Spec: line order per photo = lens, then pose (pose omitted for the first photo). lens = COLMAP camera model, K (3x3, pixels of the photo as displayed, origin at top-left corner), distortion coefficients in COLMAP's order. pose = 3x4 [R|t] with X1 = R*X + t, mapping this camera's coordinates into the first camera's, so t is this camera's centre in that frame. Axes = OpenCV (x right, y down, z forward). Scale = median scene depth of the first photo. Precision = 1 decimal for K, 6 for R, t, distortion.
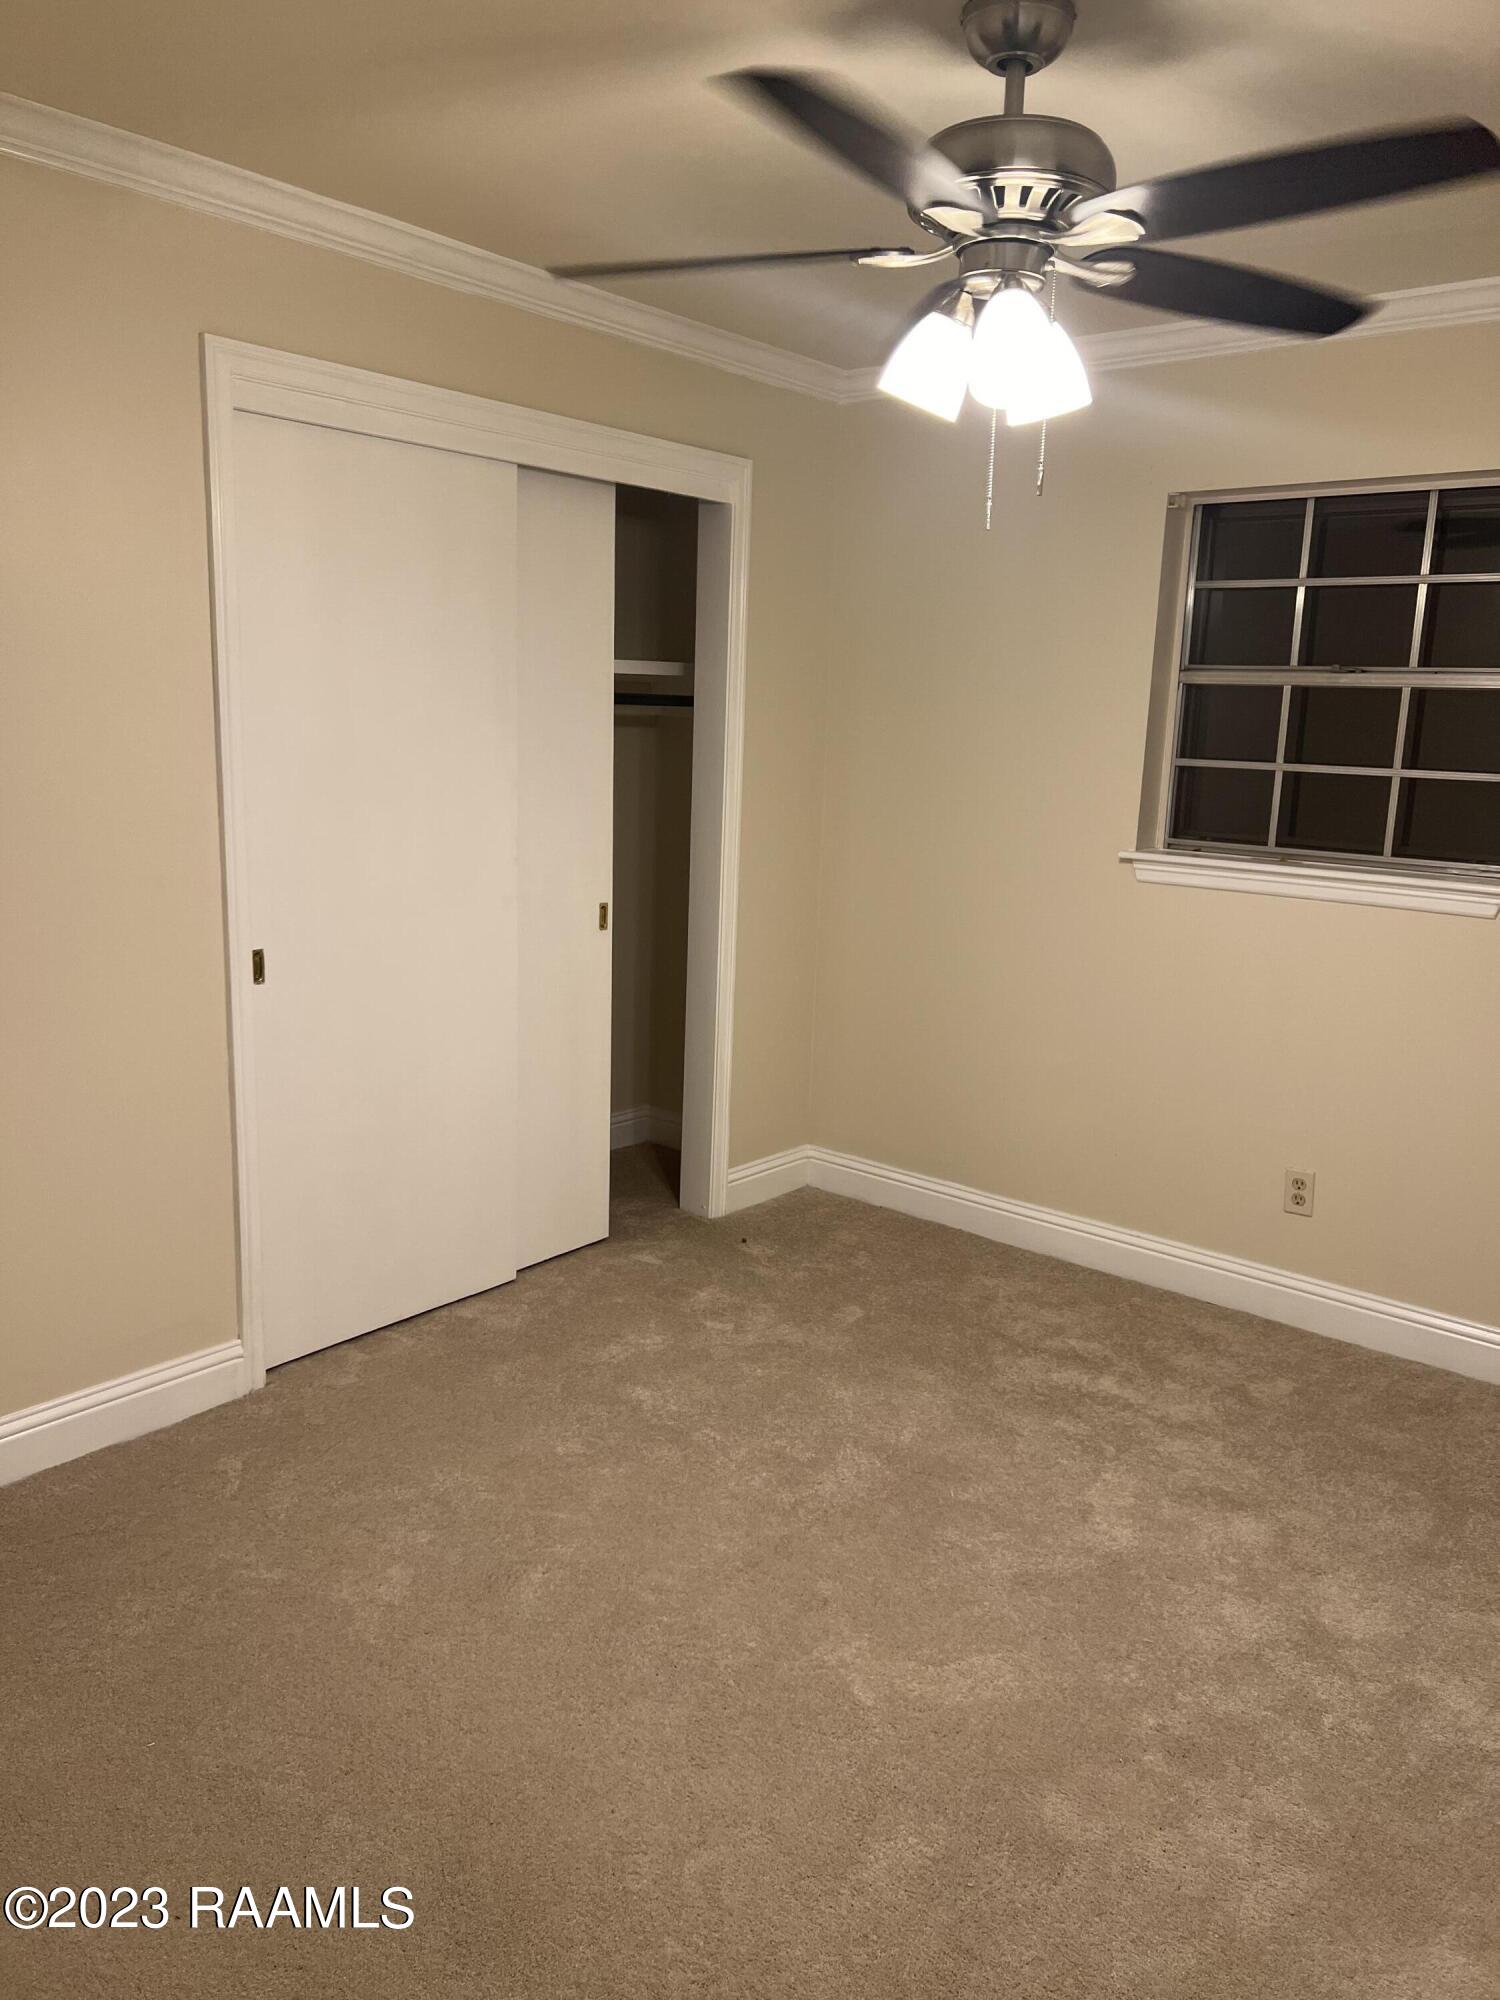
lens RADIAL K [[1497.0, 0, 750.0], [0, 1497.0, 1000.0], [0, 0, 1]] dist [0.074250, -0.080566]
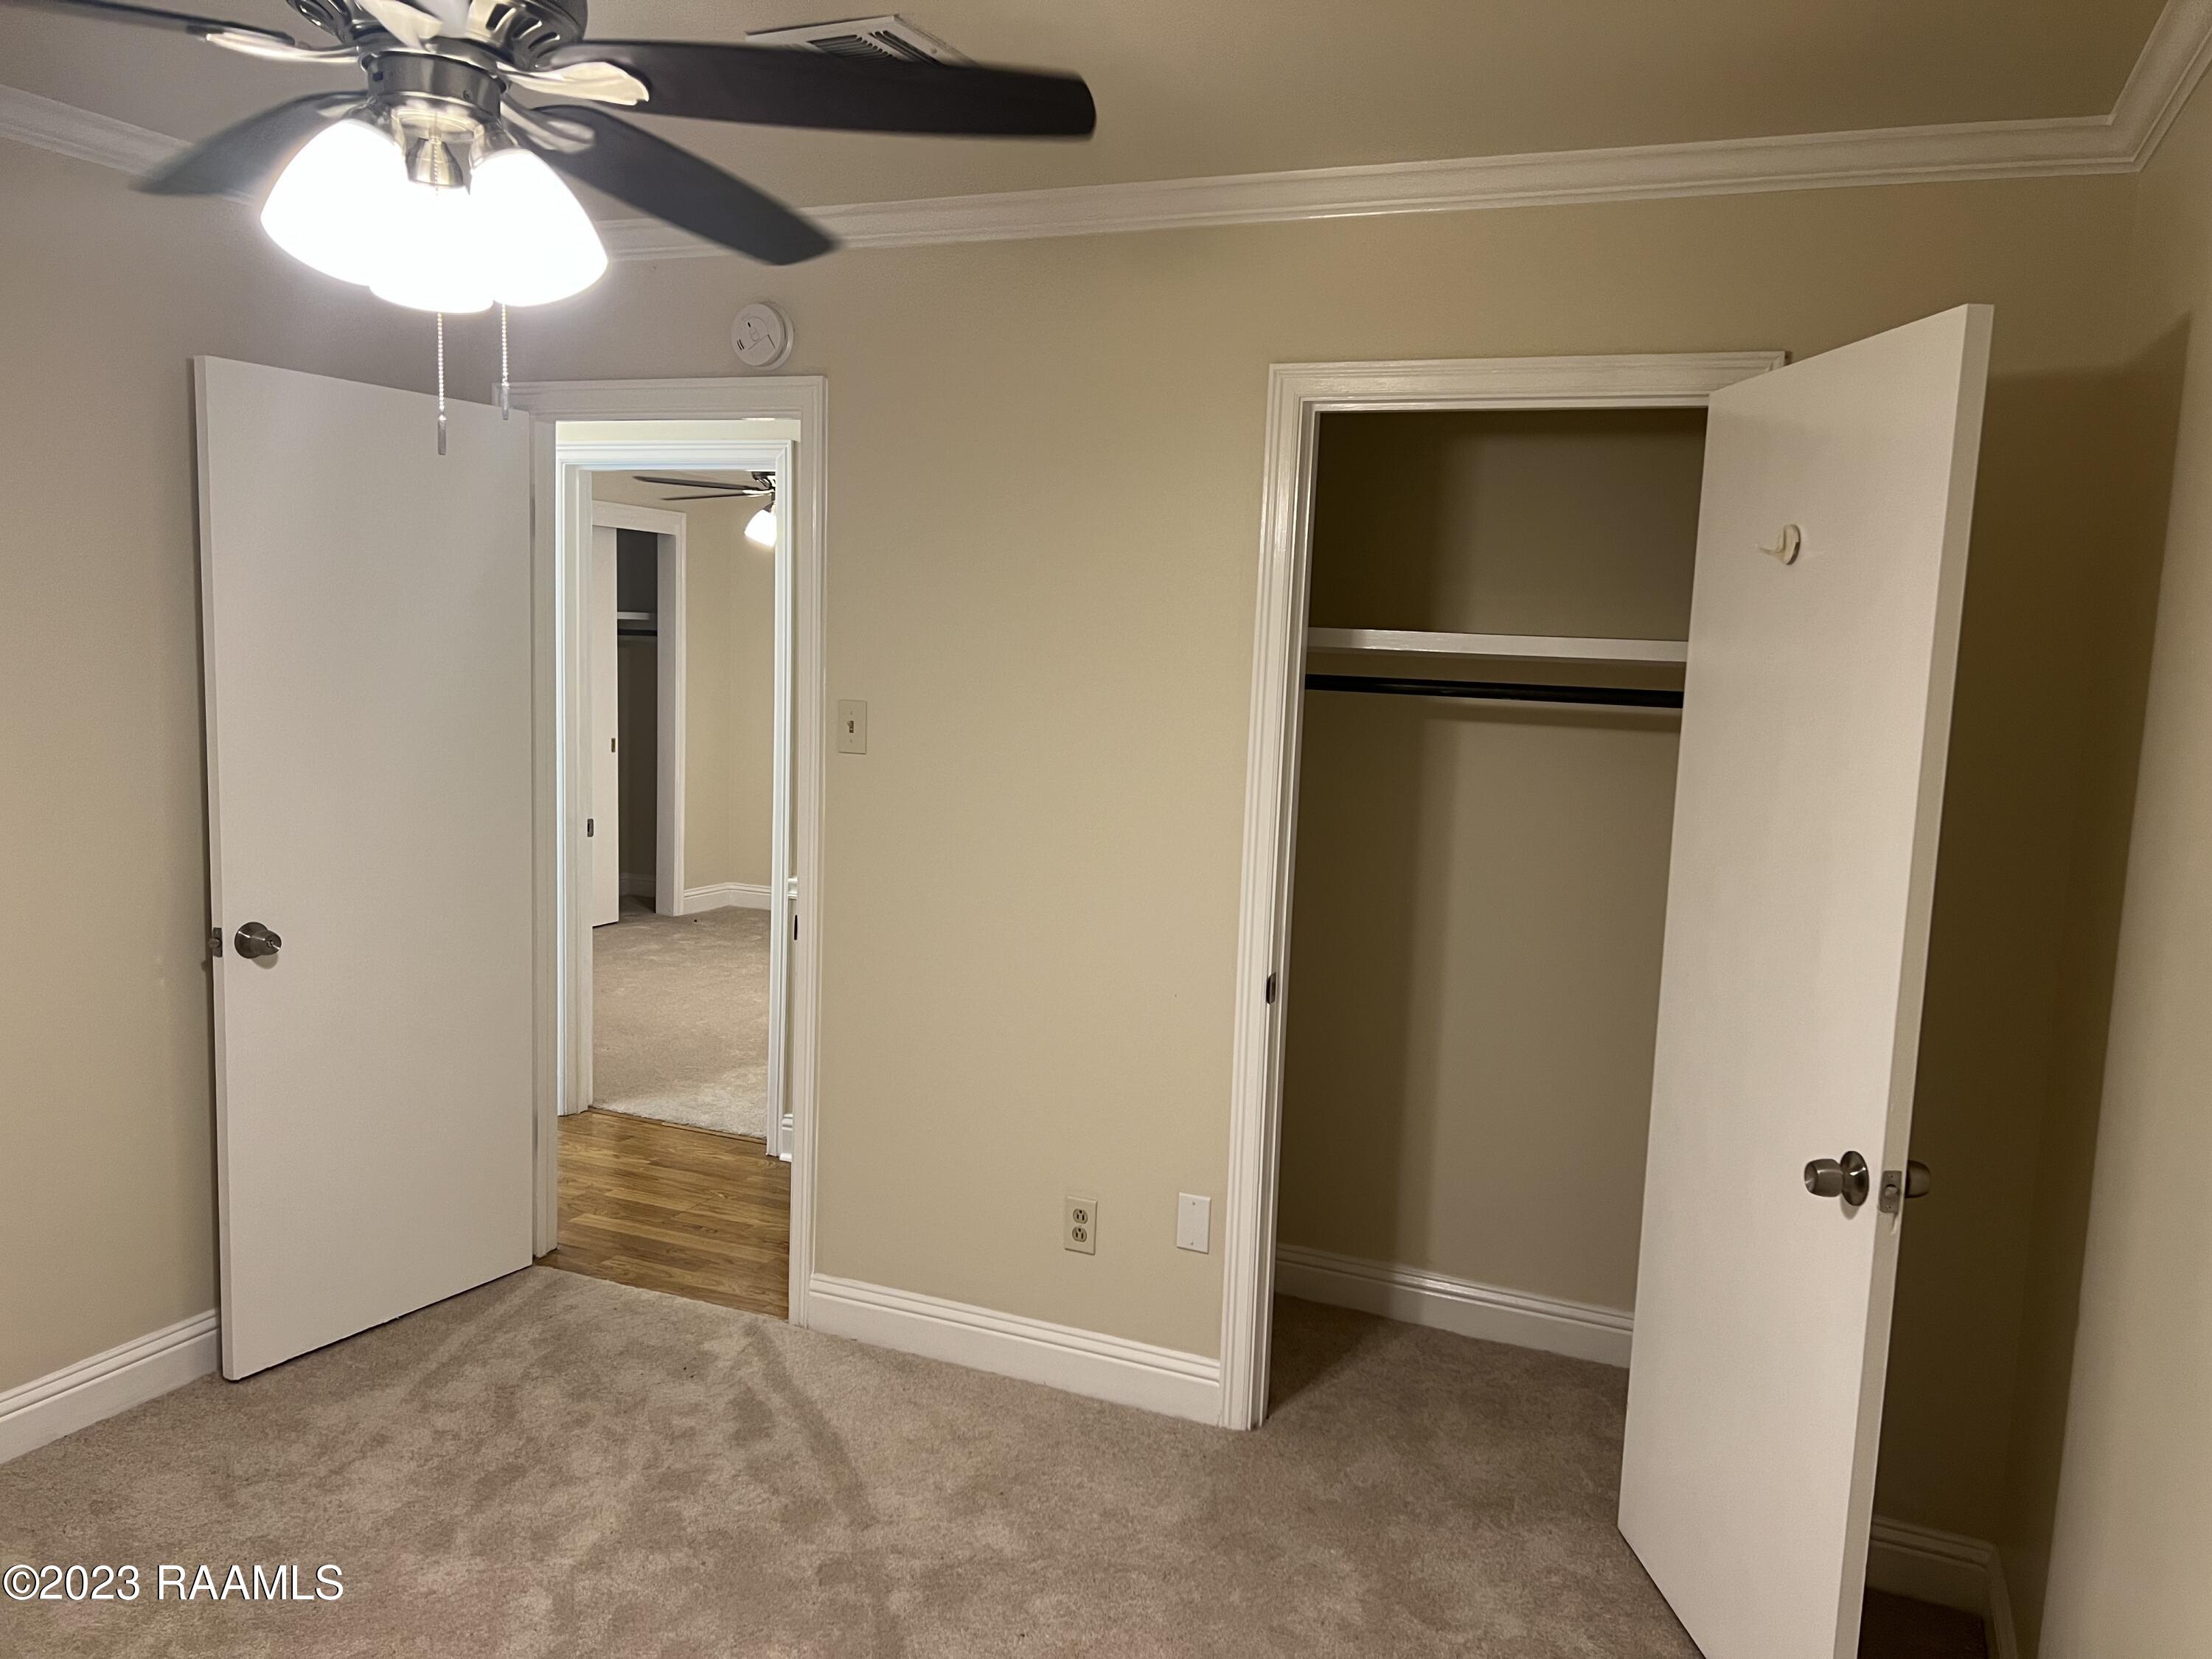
lens RADIAL K [[1655.7, 0, 1114.6], [0, 1655.7, 833.4], [0, 0, 1]] dist [0.074250, -0.080566]
pose [[0.961041, -0.034540, 0.274240, -0.070743], [0.054018, 0.996500, -0.063793, 0.227604], [-0.271077, 0.076121, 0.959543, -1.204617]]
